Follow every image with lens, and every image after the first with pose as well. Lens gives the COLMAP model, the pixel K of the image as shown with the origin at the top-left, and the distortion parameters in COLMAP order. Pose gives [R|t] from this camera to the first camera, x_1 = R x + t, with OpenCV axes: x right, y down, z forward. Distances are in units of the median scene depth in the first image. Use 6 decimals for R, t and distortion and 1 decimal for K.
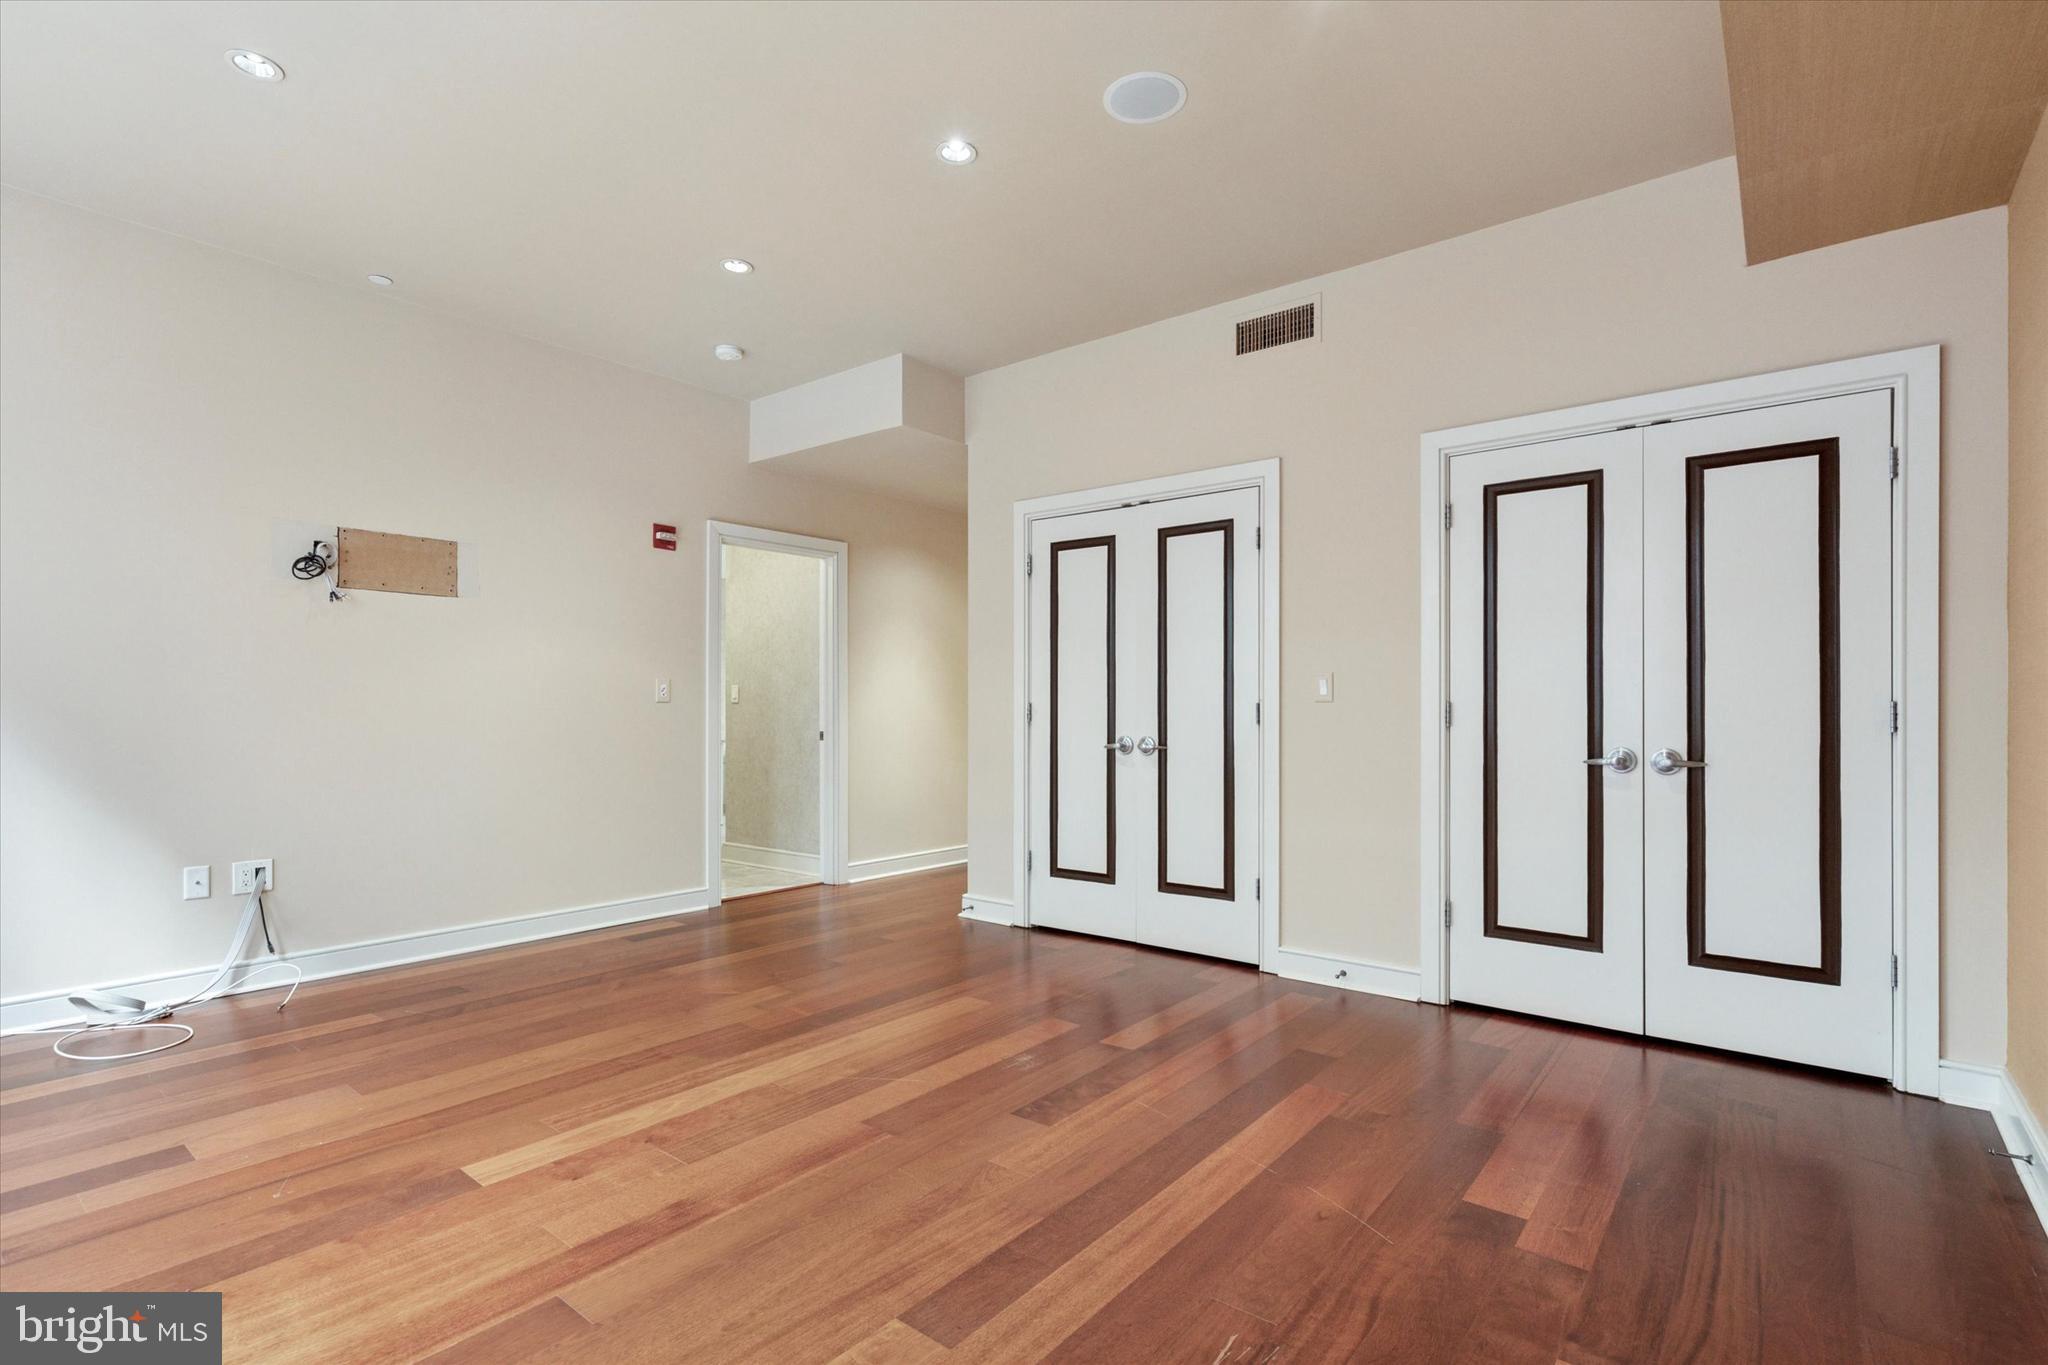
lens RADIAL K [[953.9, 0, 1027.4], [0, 953.9, 704.0], [0, 0, 1]] dist [-0.004979, -0.000061]
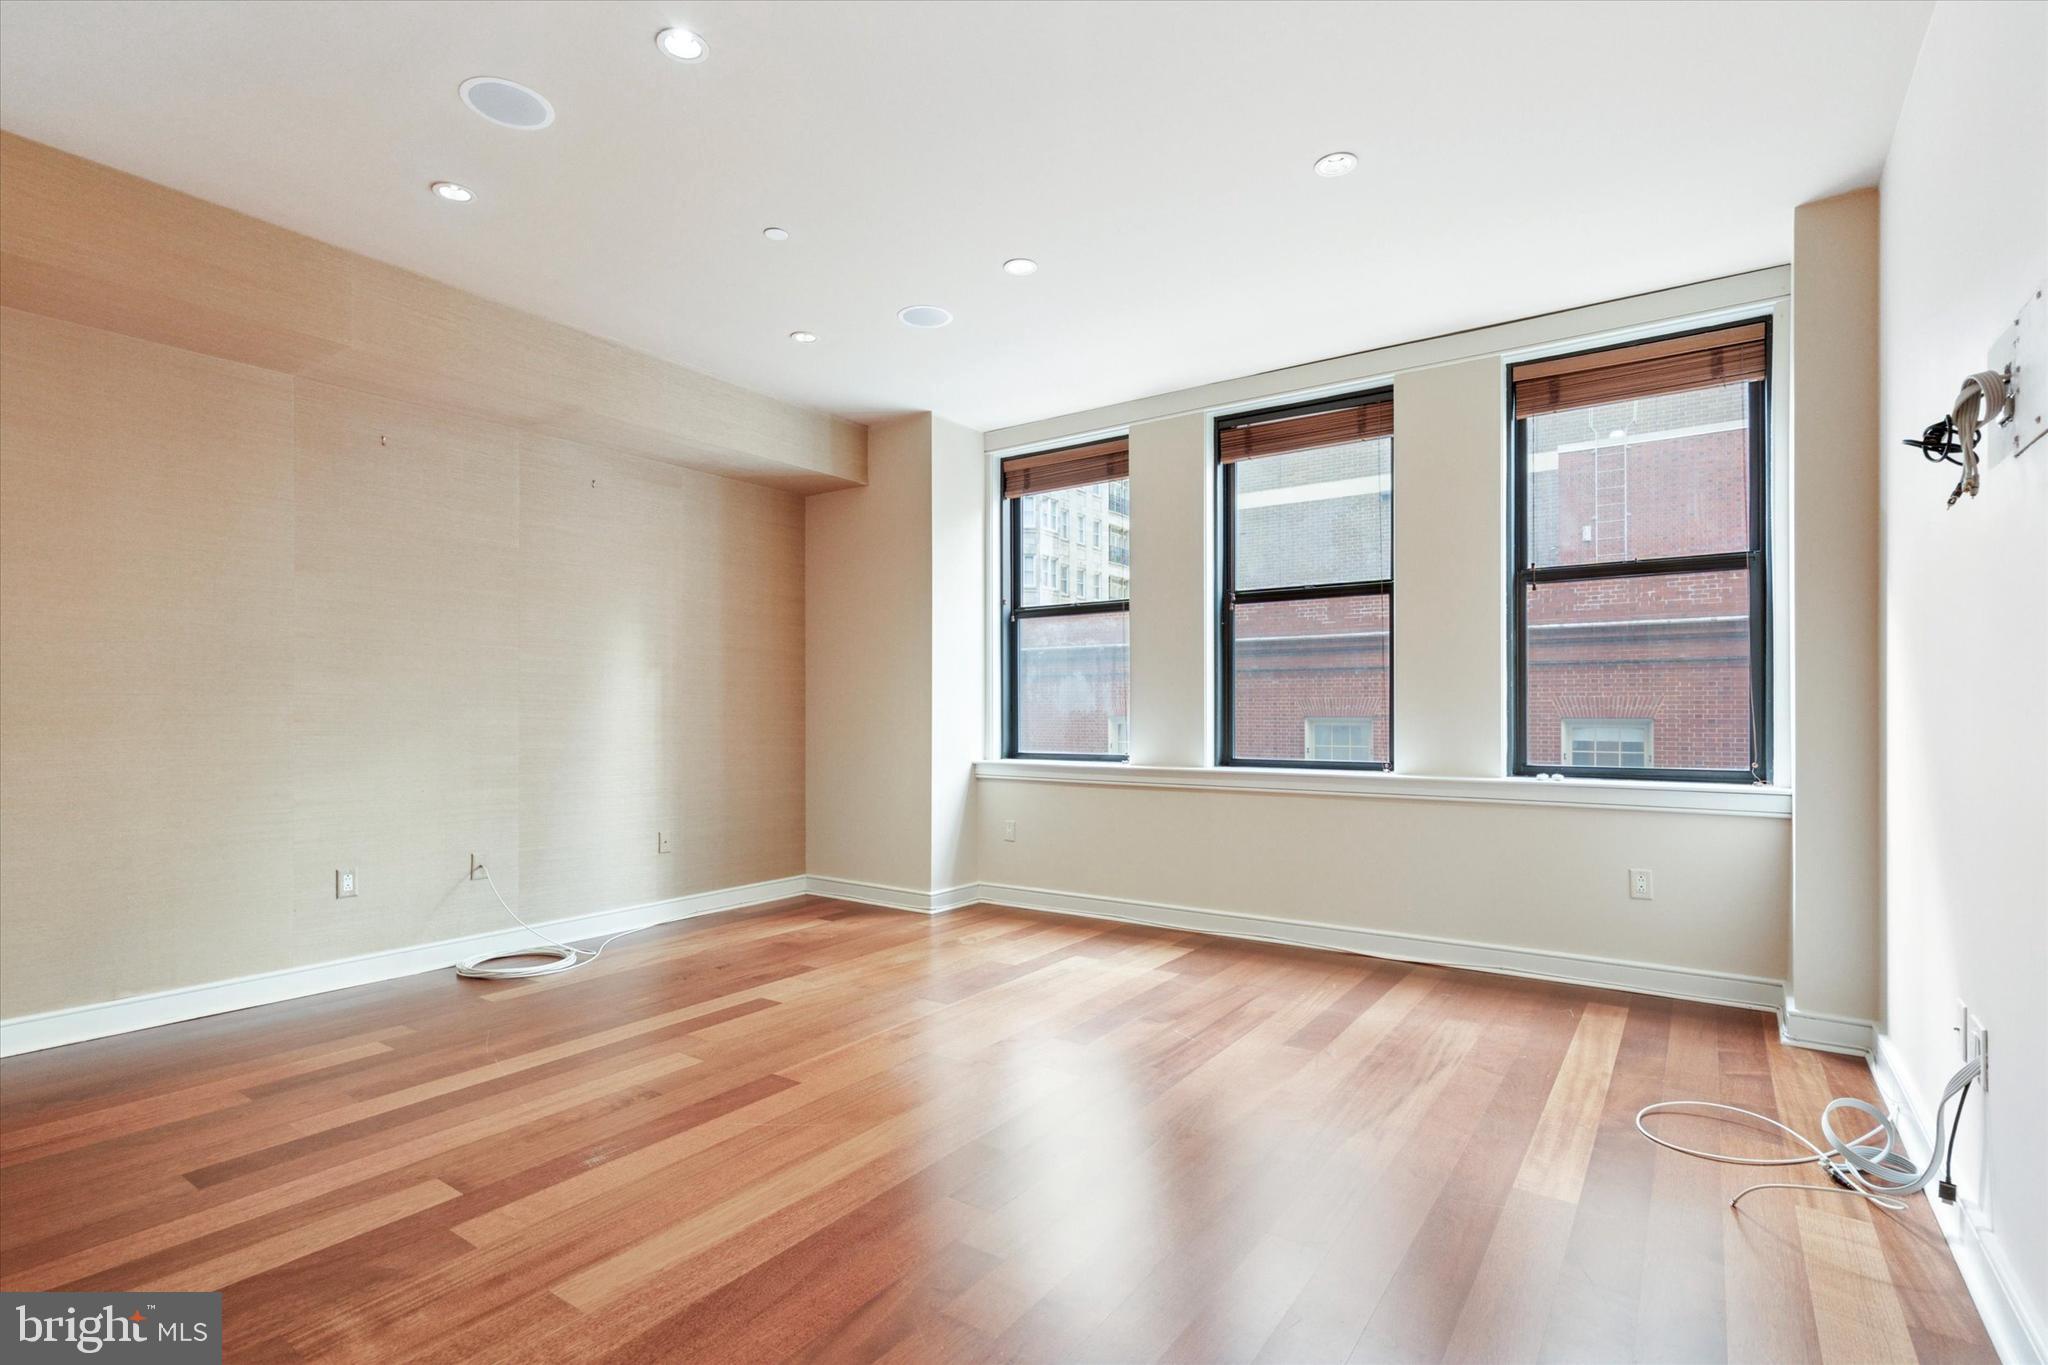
lens RADIAL K [[953.9, 0, 1027.4], [0, 953.9, 704.0], [0, 0, 1]] dist [-0.004979, -0.000061]
pose [[-0.996972, -0.003326, -0.077686, -0.339012], [-0.002941, 0.999983, -0.005076, -0.002851], [0.077702, -0.004832, -0.996965, 2.076845]]
